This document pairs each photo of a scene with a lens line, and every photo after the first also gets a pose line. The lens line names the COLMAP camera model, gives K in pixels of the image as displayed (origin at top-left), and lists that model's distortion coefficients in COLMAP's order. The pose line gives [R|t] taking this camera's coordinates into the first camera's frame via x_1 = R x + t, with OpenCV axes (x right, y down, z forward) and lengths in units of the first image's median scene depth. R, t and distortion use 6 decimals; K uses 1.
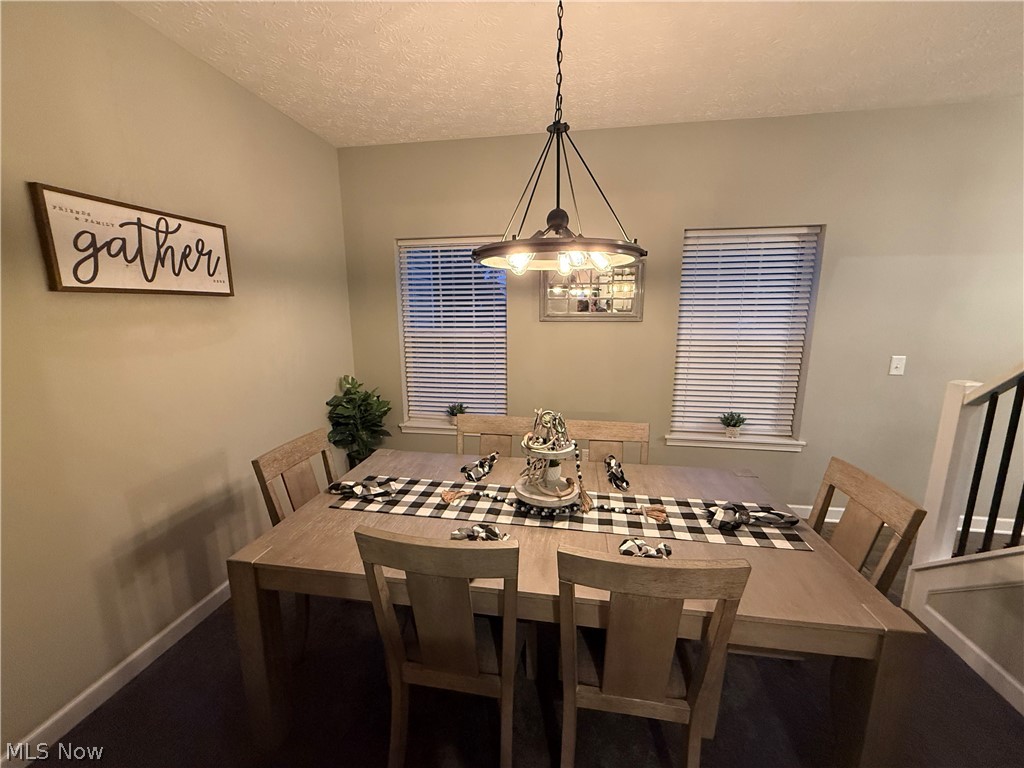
lens RADIAL K [[409.9, 0, 511.1], [0, 409.9, 382.3], [0, 0, 1]] dist [-0.002738, -0.000560]
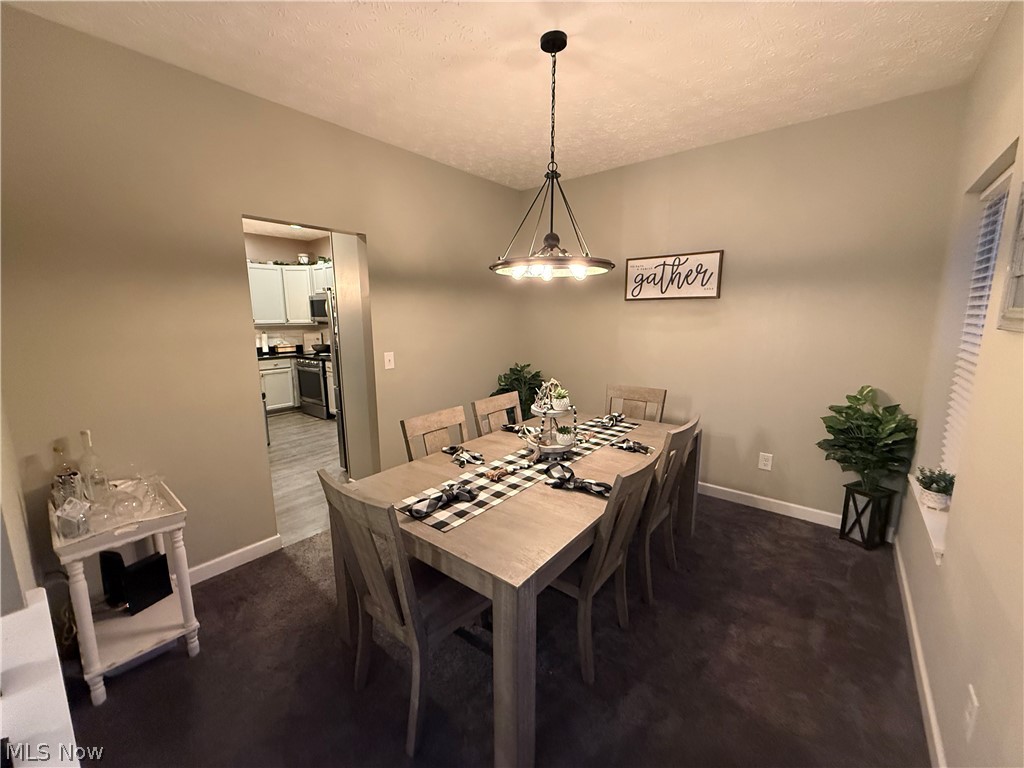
lens RADIAL K [[409.9, 0, 510.6], [0, 409.9, 384.0], [0, 0, 1]] dist [-0.002738, -0.000560]
pose [[-0.497895, 0.152809, -0.853668, 1.176612], [-0.148063, 0.954924, 0.257290, -0.224641], [0.854504, 0.254500, -0.452827, 1.347319]]
